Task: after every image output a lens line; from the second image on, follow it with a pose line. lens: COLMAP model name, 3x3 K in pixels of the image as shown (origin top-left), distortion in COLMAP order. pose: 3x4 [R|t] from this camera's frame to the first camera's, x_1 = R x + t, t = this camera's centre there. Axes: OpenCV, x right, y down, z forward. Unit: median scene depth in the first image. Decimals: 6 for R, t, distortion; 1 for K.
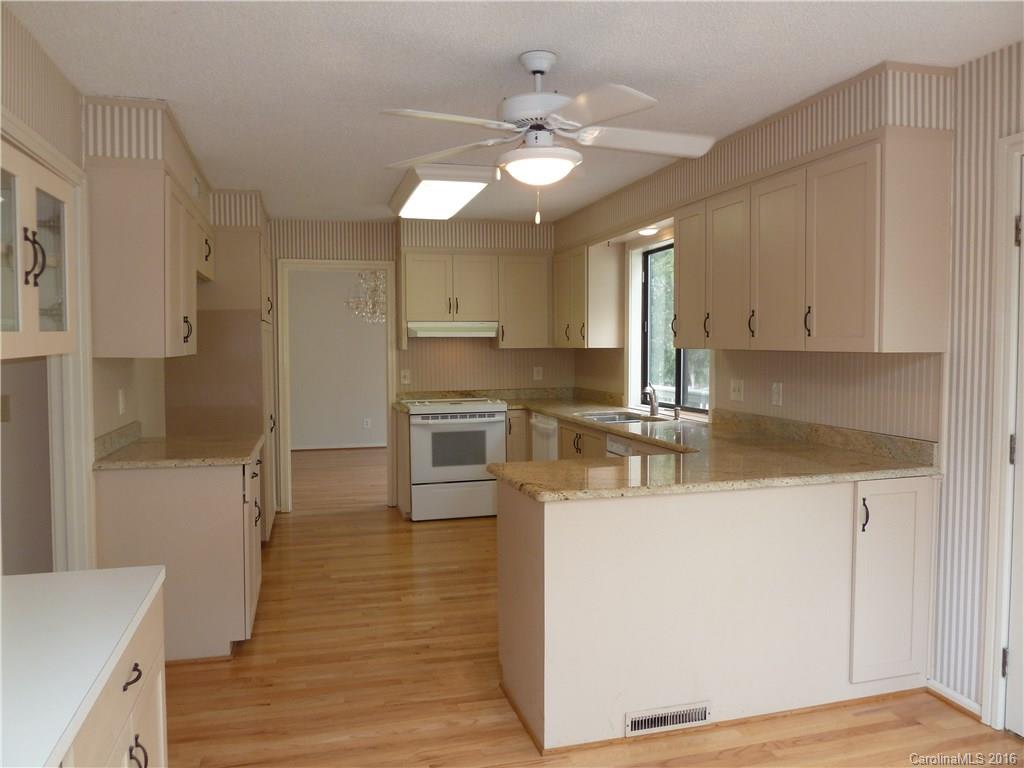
lens RADIAL K [[769.5, 0, 506.7], [0, 769.5, 381.5], [0, 0, 1]] dist [-0.030892, 0.006099]
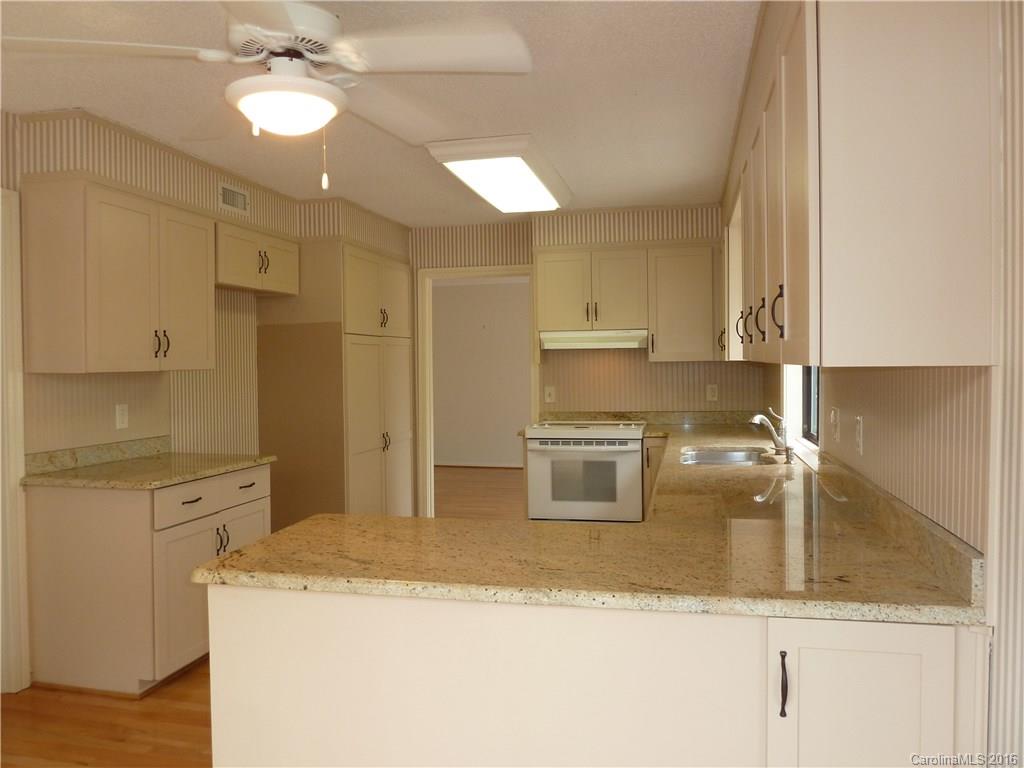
lens RADIAL K [[769.5, 0, 506.7], [0, 769.5, 381.5], [0, 0, 1]] dist [-0.030892, 0.006099]
pose [[0.879957, 0.007459, -0.474996, 0.262095], [-0.016030, 0.999774, -0.013997, -0.008459], [0.474784, 0.019931, 0.879877, 0.220383]]
